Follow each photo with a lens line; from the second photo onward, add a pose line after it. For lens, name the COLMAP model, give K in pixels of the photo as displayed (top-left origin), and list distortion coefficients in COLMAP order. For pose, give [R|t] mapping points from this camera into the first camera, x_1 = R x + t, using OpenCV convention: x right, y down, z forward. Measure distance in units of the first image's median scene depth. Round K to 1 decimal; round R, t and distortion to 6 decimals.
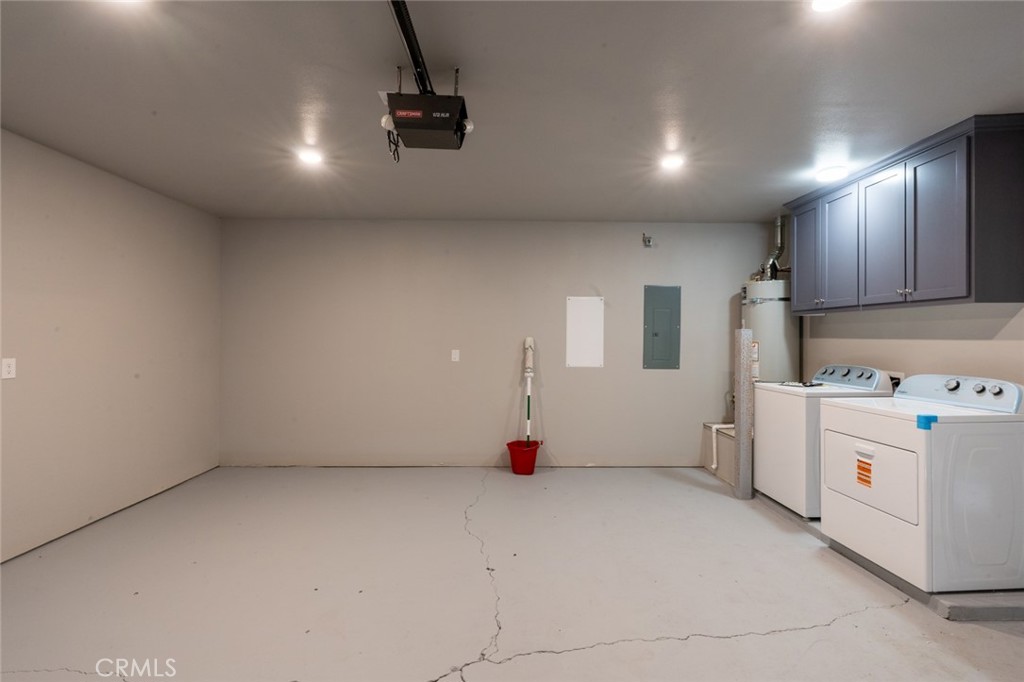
lens RADIAL K [[472.3, 0, 512.7], [0, 472.3, 336.8], [0, 0, 1]] dist [-0.014835, 0.004517]
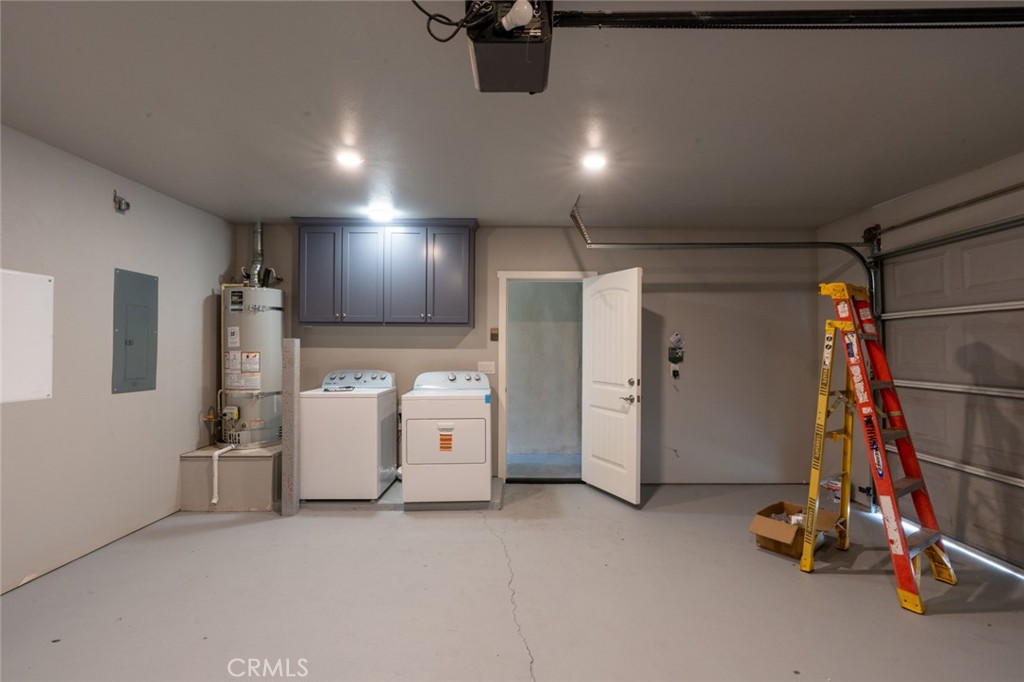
lens RADIAL K [[472.3, 0, 513.7], [0, 472.3, 347.5], [0, 0, 1]] dist [-0.014835, 0.004517]
pose [[0.002028, -0.001306, 0.999997, -0.463890], [-0.004665, 0.999988, 0.001315, -0.000986], [-0.999987, -0.004668, 0.002022, 0.533032]]
